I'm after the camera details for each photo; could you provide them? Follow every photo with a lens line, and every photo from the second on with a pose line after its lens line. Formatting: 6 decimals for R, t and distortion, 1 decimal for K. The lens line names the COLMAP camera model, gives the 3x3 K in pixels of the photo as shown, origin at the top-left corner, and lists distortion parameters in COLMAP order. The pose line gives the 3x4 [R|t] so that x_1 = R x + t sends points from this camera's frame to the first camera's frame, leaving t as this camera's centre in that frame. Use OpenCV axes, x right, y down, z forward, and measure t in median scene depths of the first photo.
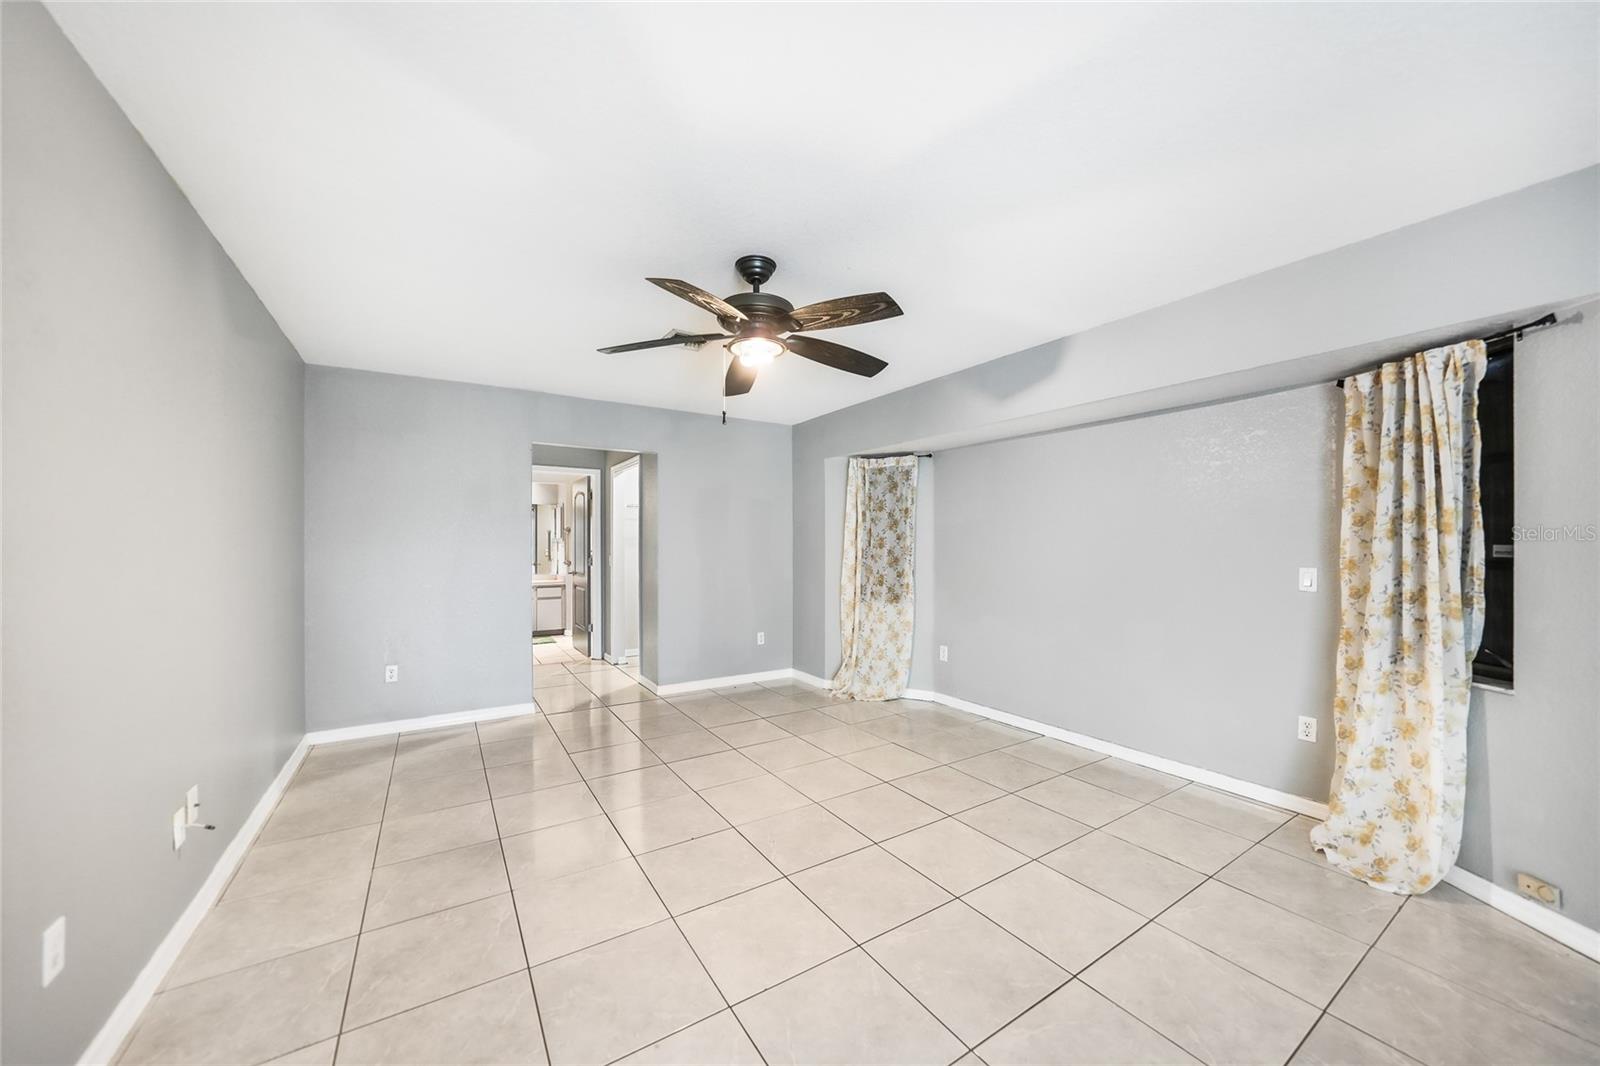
lens RADIAL K [[570.2, 0, 812.6], [0, 570.2, 544.1], [0, 0, 1]] dist [-0.015098, 0.001876]
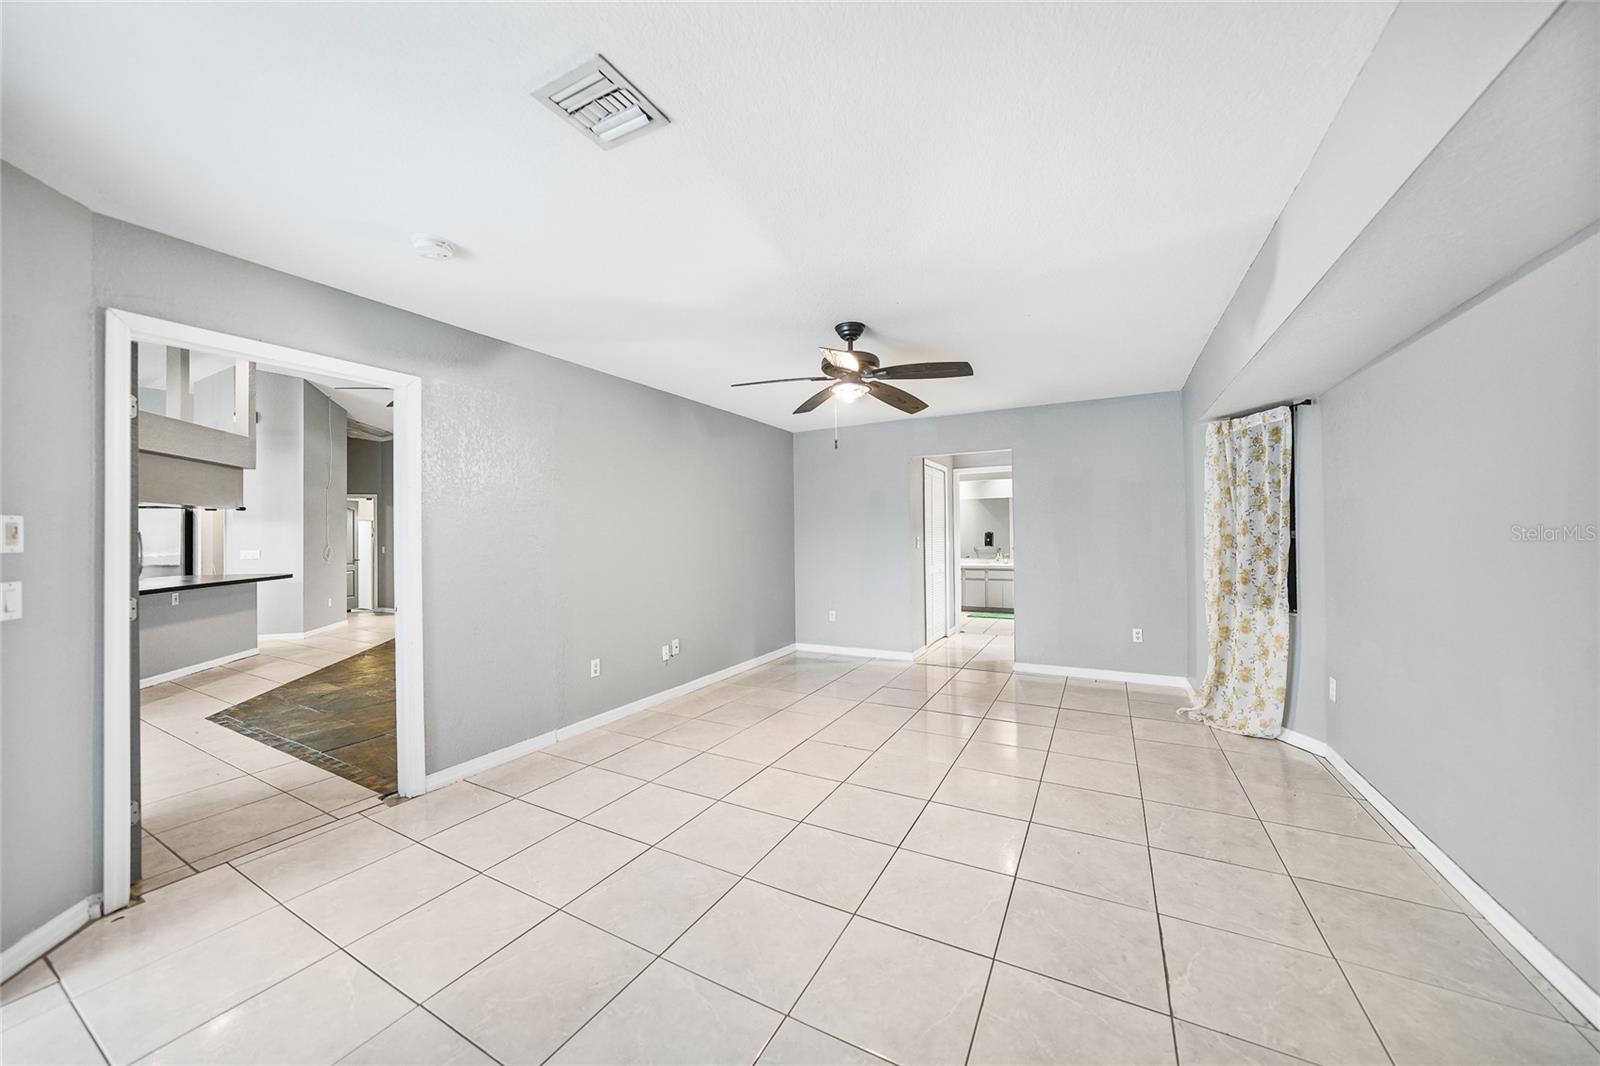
lens RADIAL K [[570.2, 0, 807.1], [0, 570.2, 529.0], [0, 0, 1]] dist [-0.015098, 0.001876]
pose [[0.485377, -0.014848, -0.874179, 0.506575], [0.013833, 0.999861, -0.009303, -0.001701], [0.874195, -0.007577, 0.485515, 0.126514]]
